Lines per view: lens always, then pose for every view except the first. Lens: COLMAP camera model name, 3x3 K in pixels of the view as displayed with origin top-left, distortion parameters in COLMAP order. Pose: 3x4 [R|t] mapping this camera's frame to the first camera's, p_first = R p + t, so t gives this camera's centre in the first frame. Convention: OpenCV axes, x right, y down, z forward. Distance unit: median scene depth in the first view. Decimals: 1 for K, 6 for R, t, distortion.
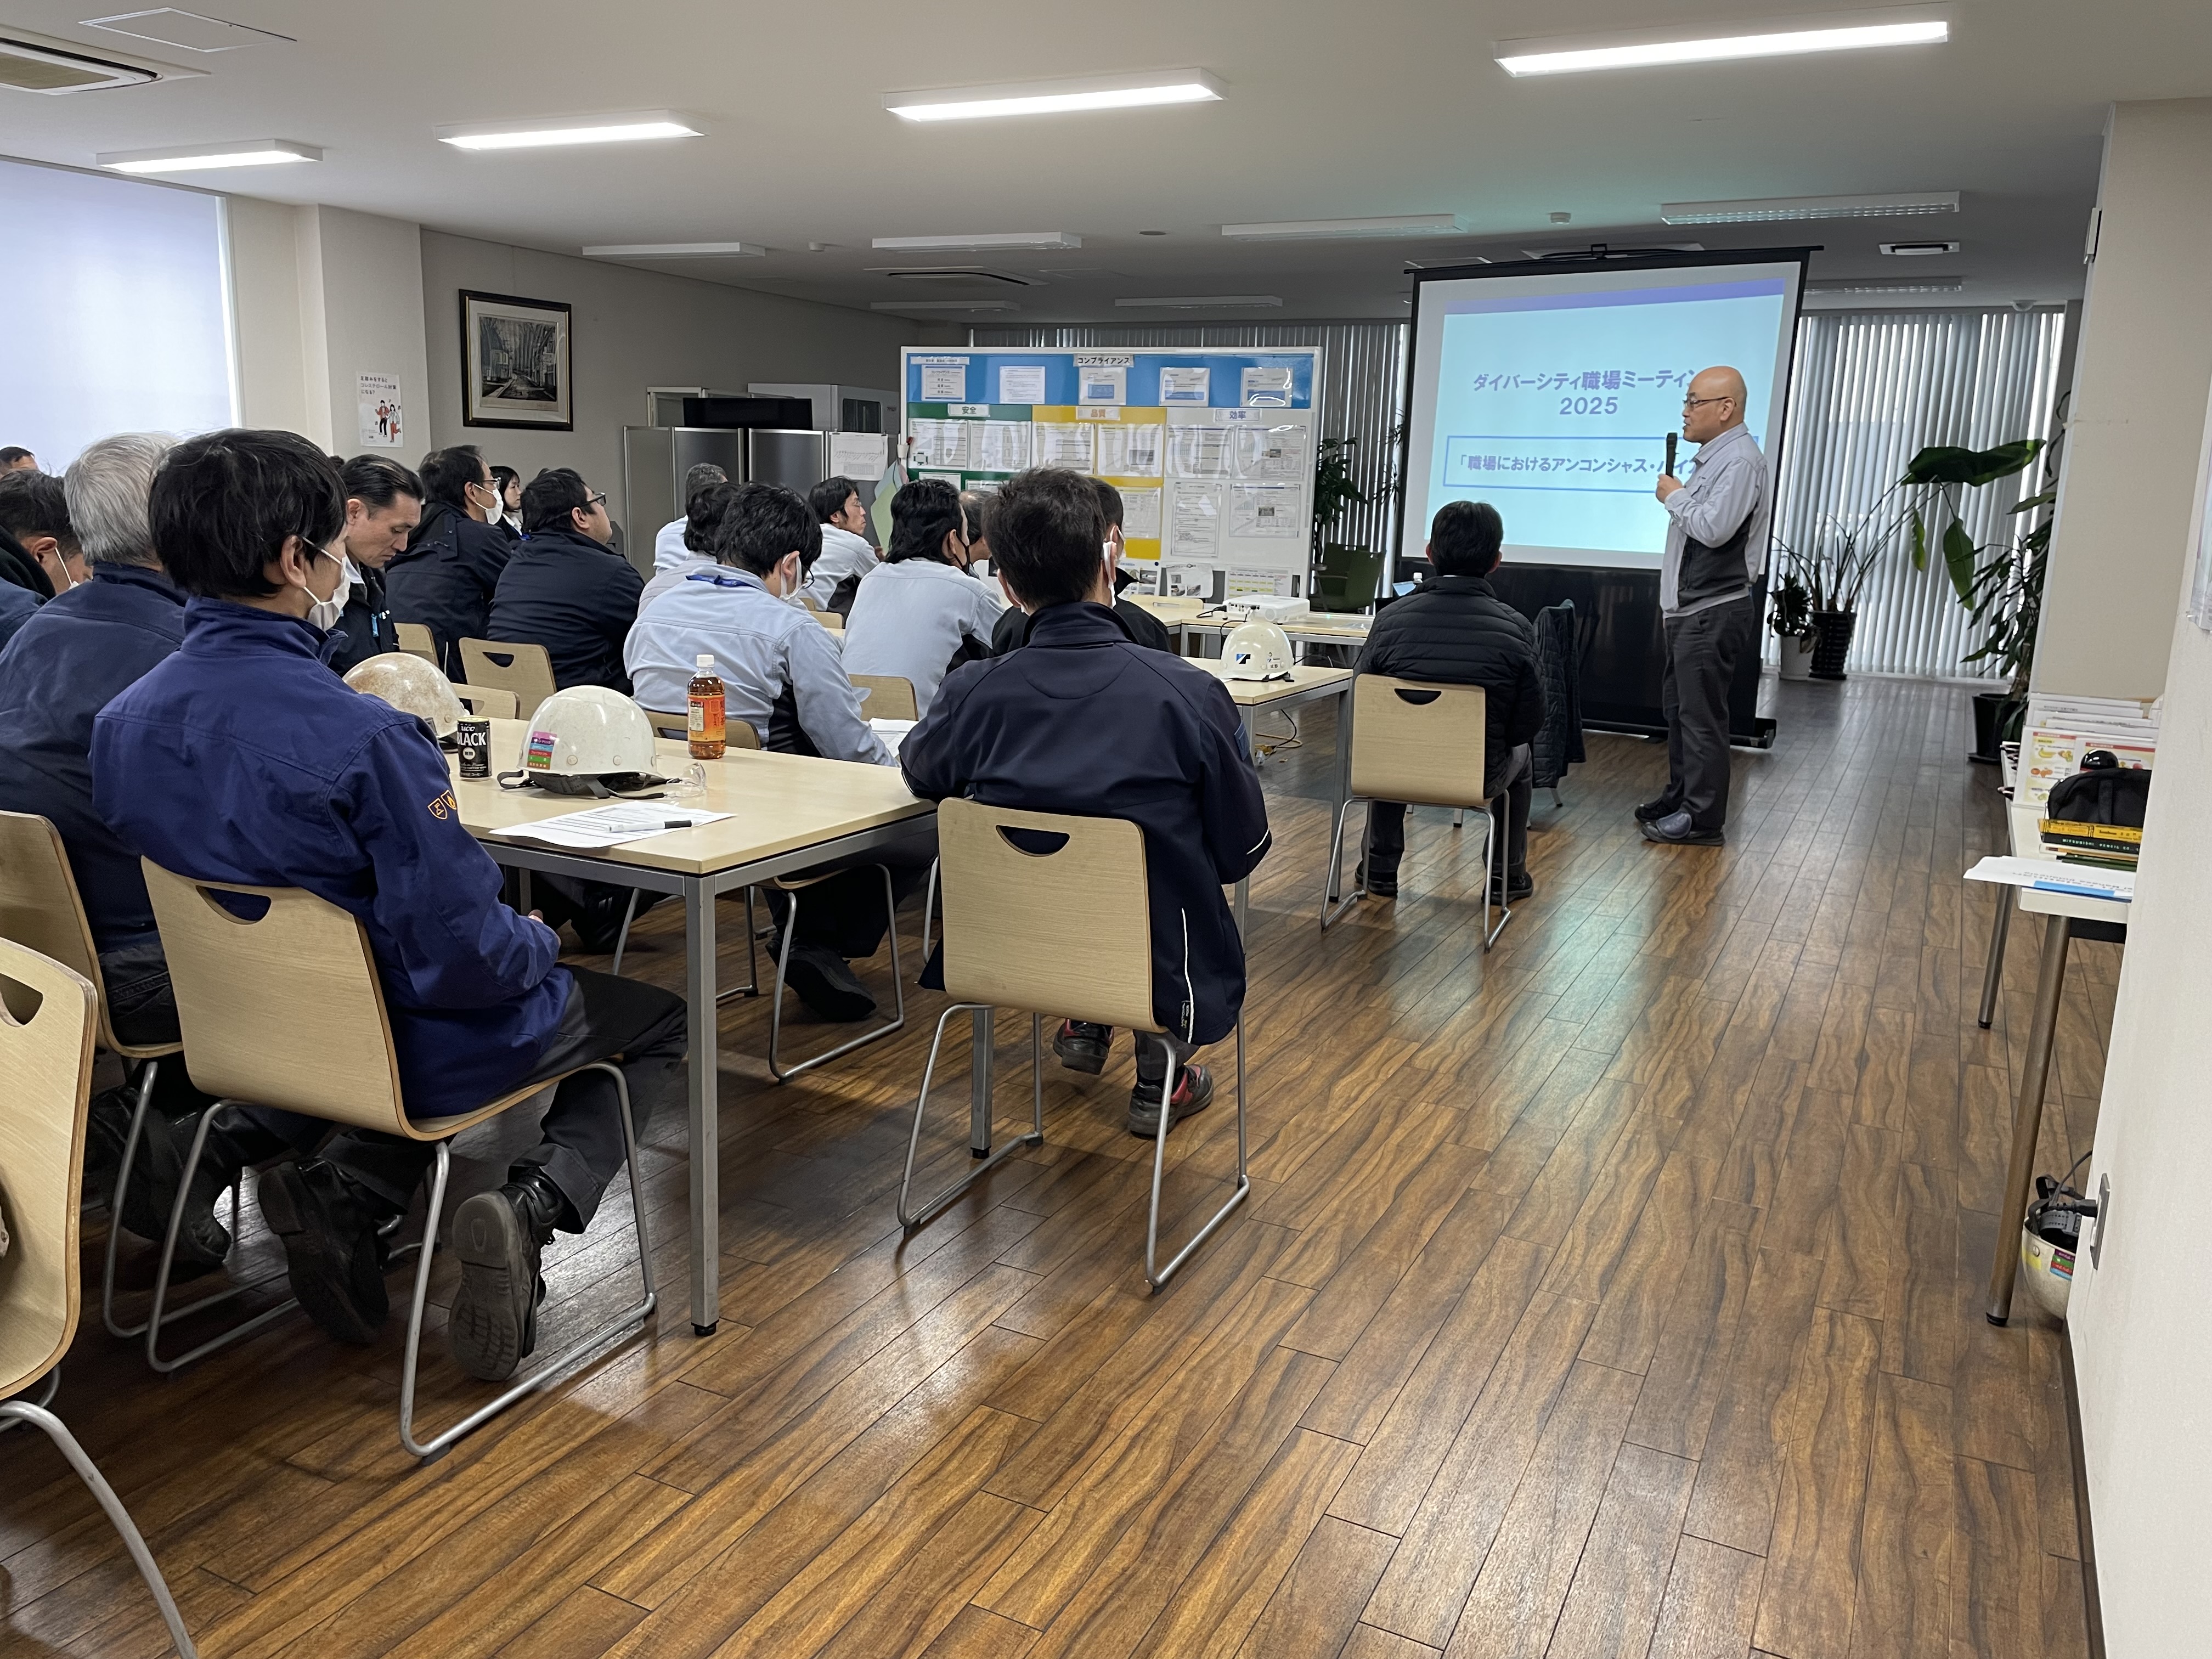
lens RADIAL K [[1663.9, 0, 1106.0], [0, 1663.9, 829.5], [0, 0, 1]] dist [0.093312, -0.119115]
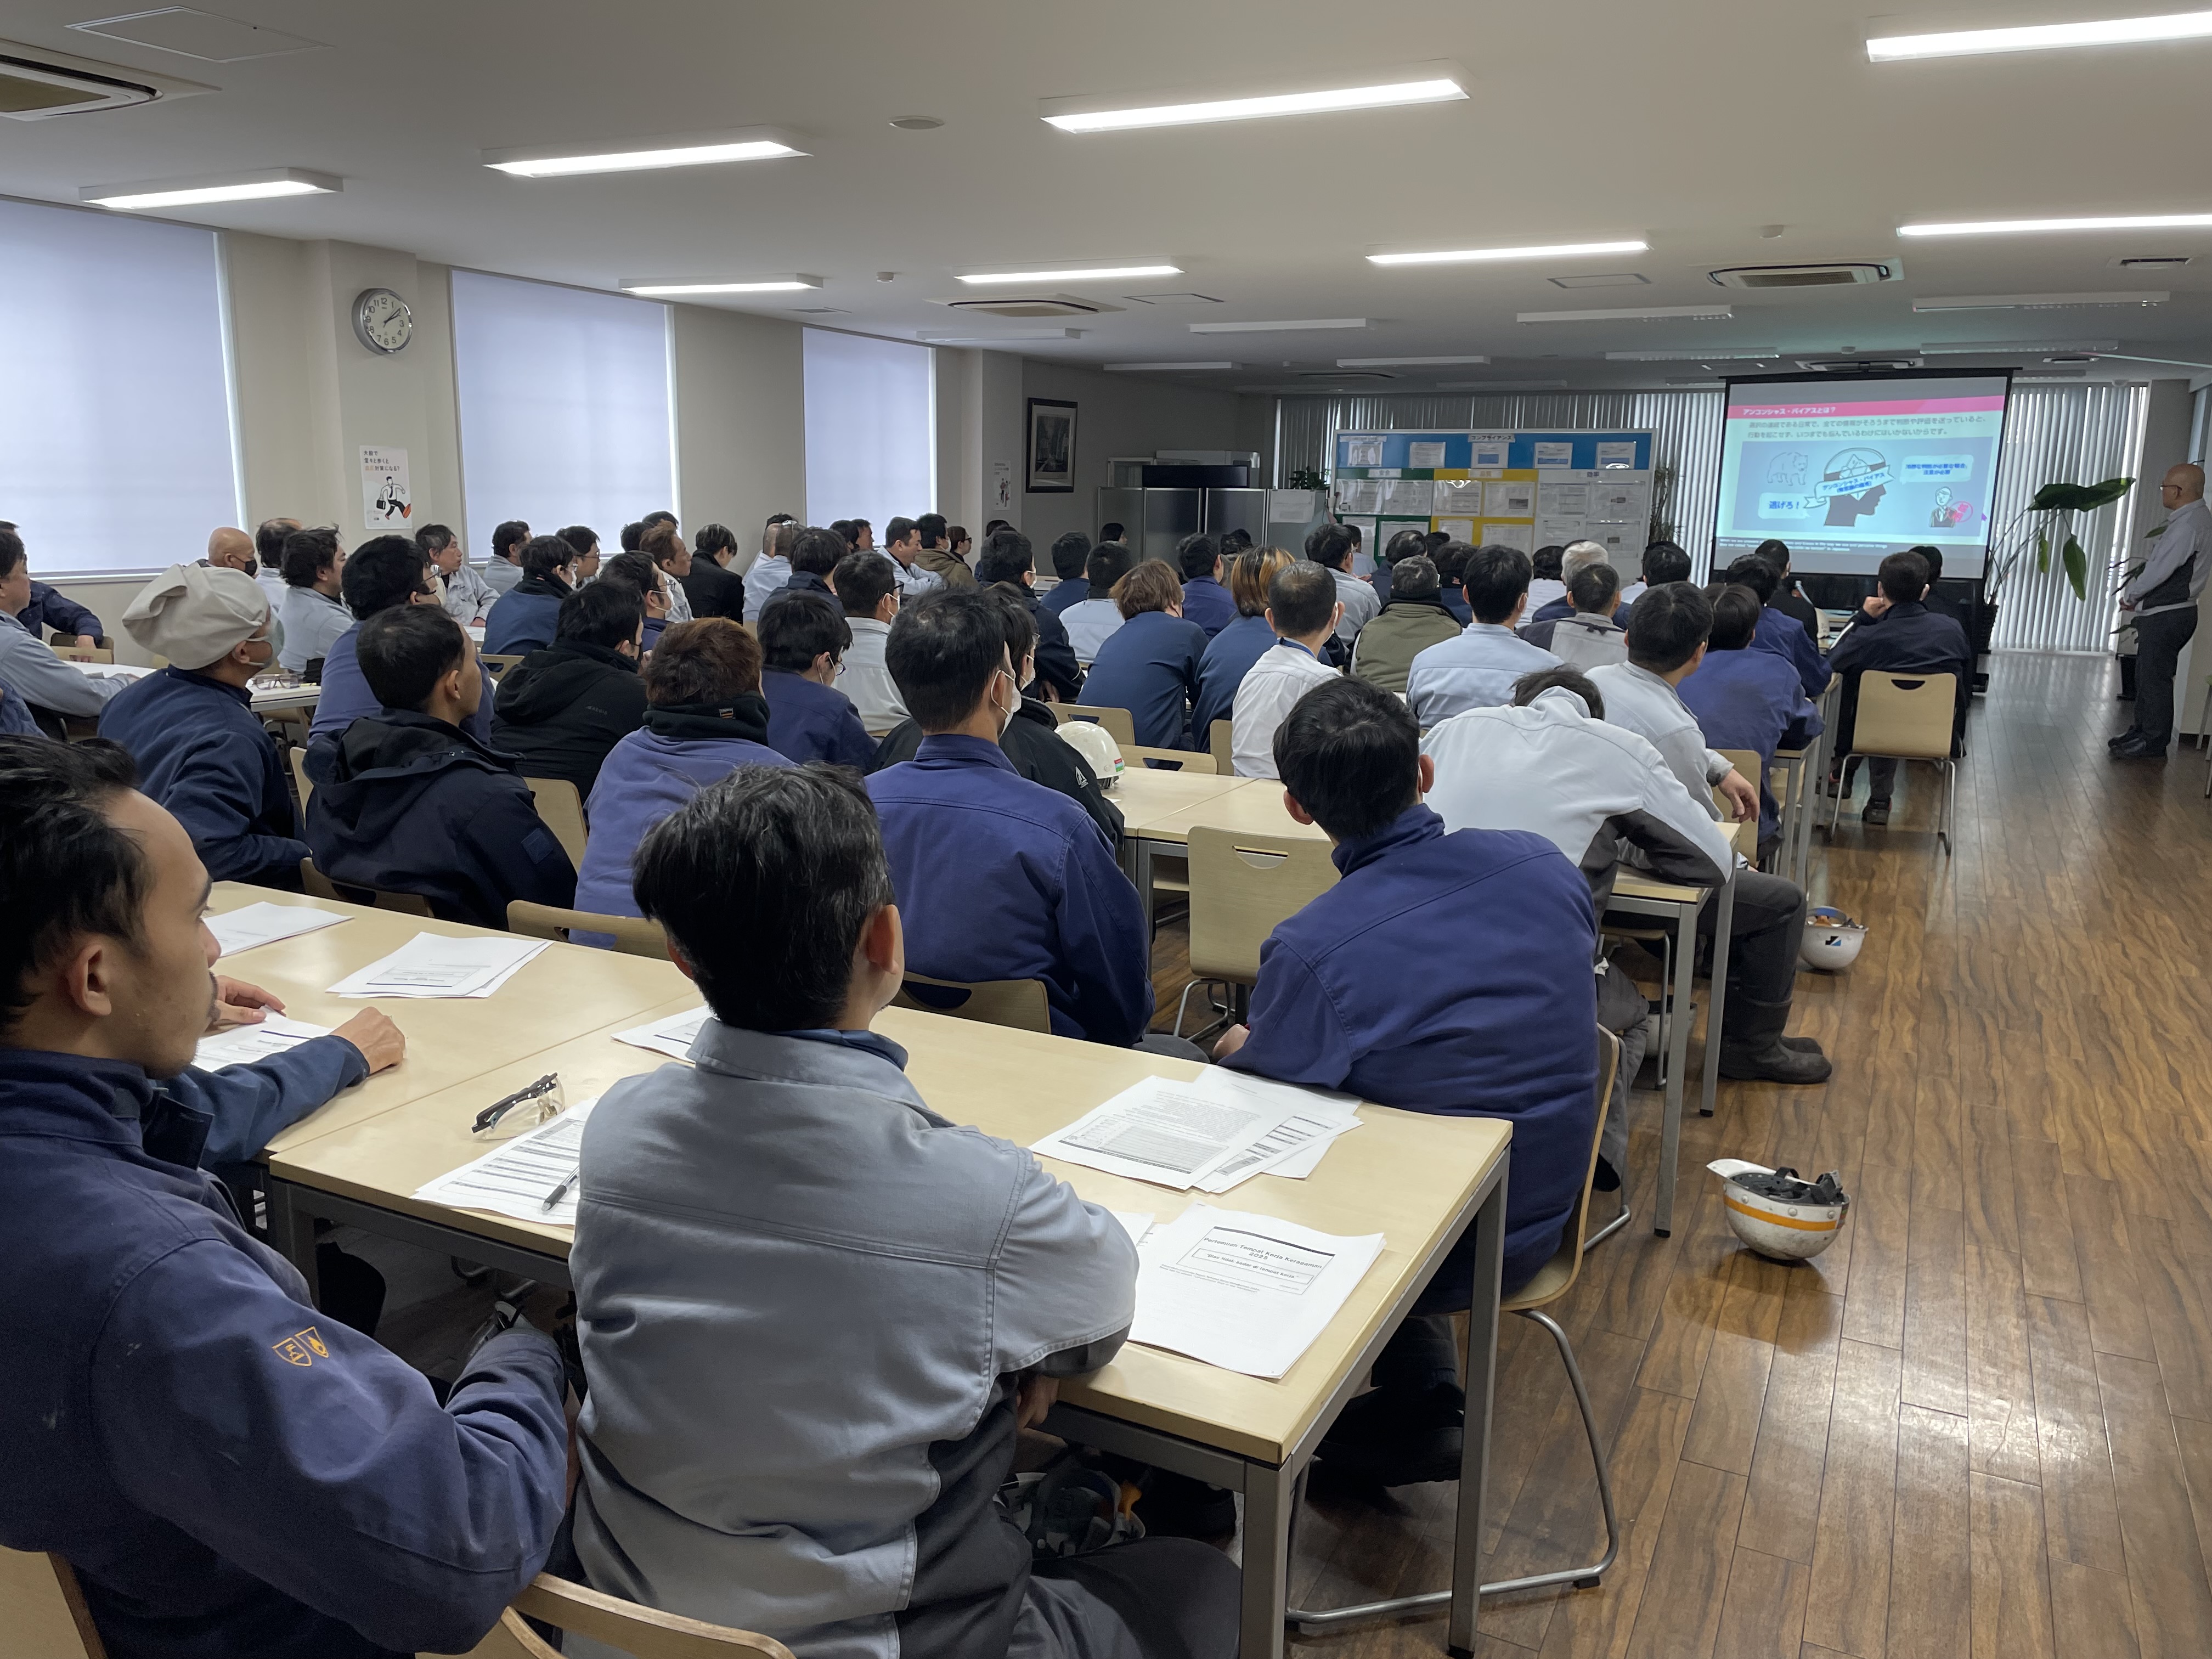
lens RADIAL K [[1677.7, 0, 1106.0], [0, 1677.7, 829.5], [0, 0, 1]] dist [0.053243, -0.057472]
pose [[0.999821, -0.018643, 0.003293, -0.316716], [0.018675, 0.999777, -0.009860, 0.059538], [-0.003109, 0.009920, 0.999946, -0.409307]]
